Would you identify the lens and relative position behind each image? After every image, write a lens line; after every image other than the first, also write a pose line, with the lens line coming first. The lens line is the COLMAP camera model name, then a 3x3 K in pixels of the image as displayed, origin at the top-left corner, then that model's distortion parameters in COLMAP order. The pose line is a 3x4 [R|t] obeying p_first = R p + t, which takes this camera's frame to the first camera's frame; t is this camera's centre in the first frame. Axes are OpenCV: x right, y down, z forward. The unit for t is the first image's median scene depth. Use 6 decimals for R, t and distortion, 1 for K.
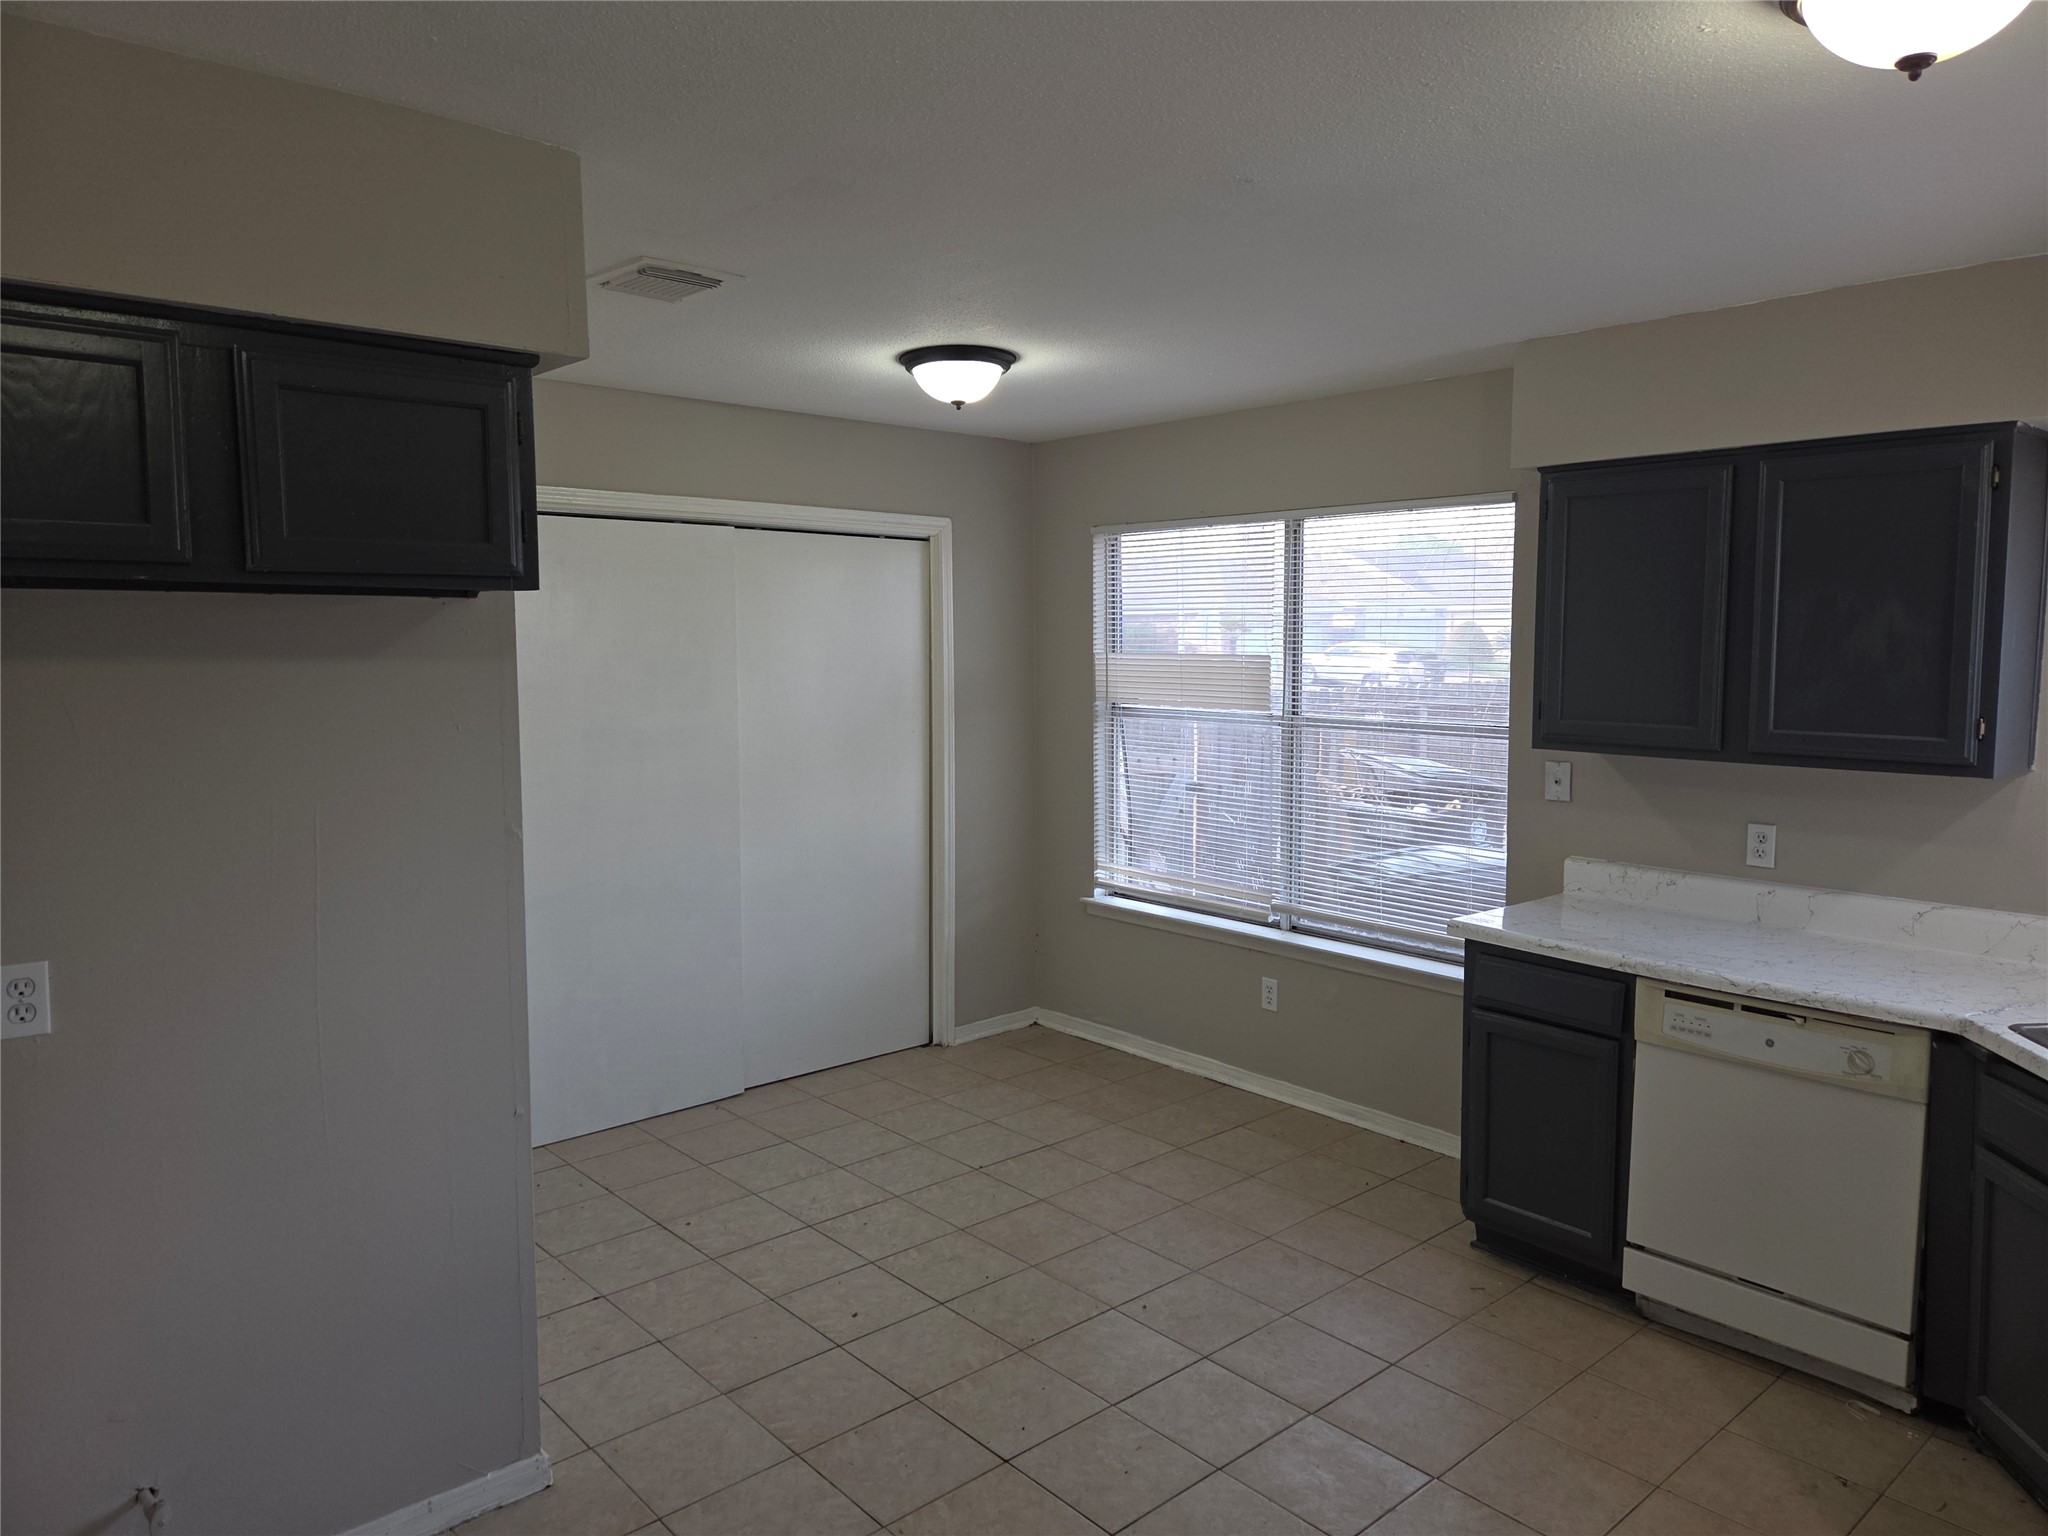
lens RADIAL K [[1374.0, 0, 1034.3], [0, 1374.0, 769.6], [0, 0, 1]] dist [0.068331, -0.060234]
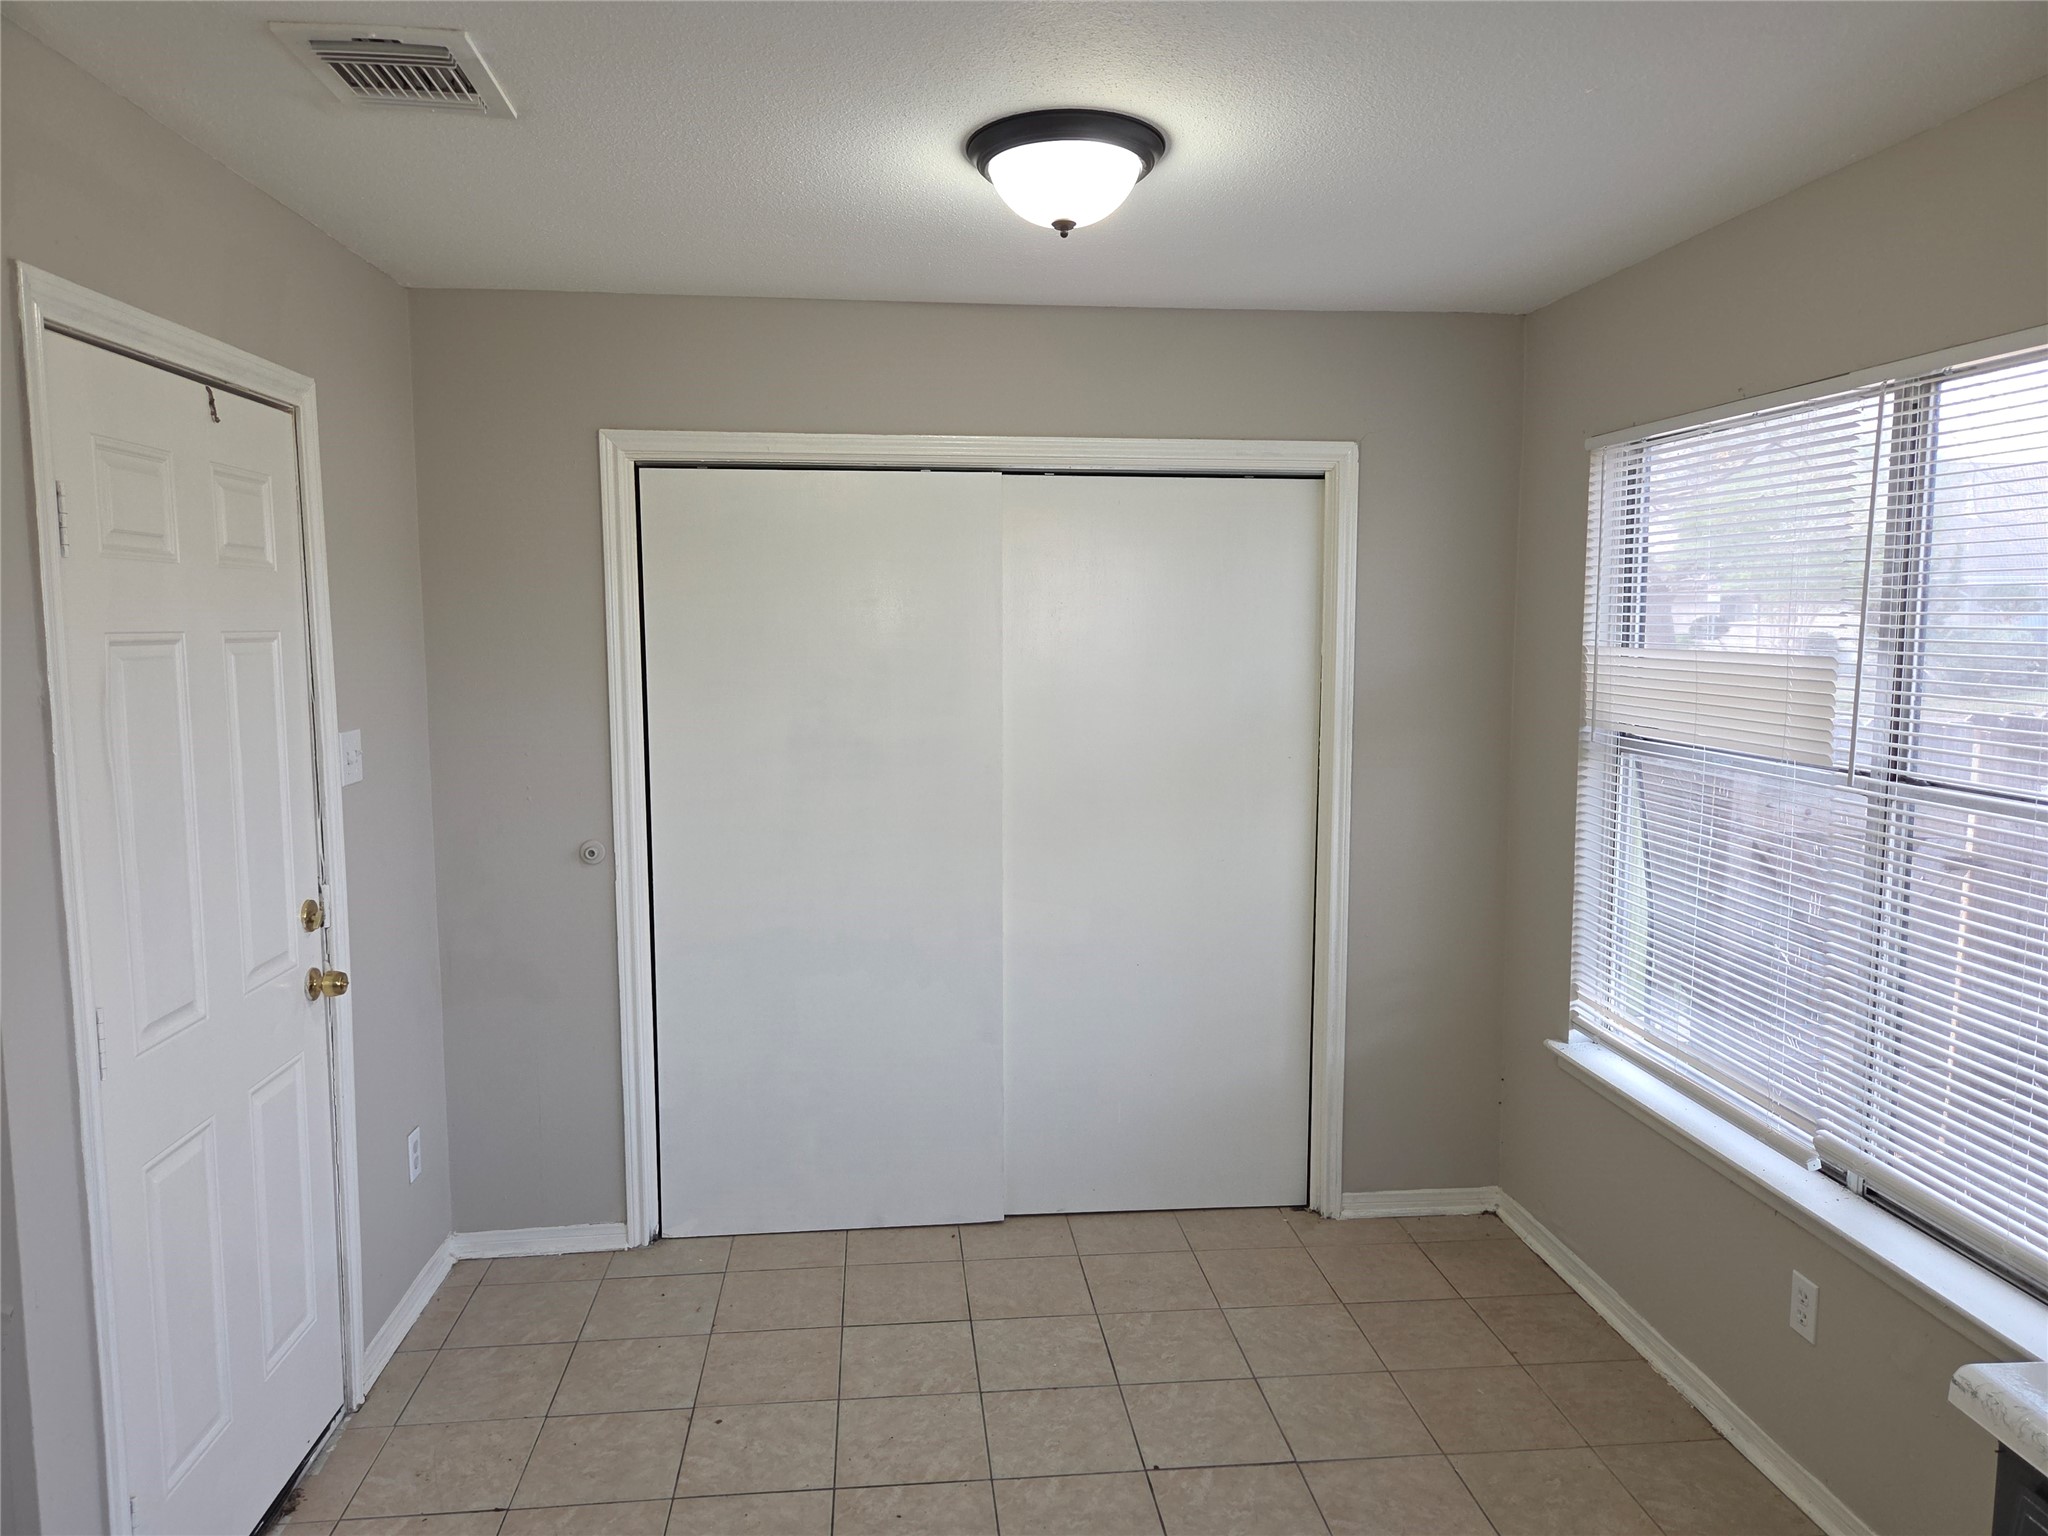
lens RADIAL K [[1374.0, 0, 1018.1], [0, 1374.0, 771.8], [0, 0, 1]] dist [0.068331, -0.060234]
pose [[0.808433, 0.069386, -0.584485, 0.227100], [-0.061662, 0.997547, 0.033133, -0.038657], [0.585350, 0.009255, 0.810728, 0.395098]]
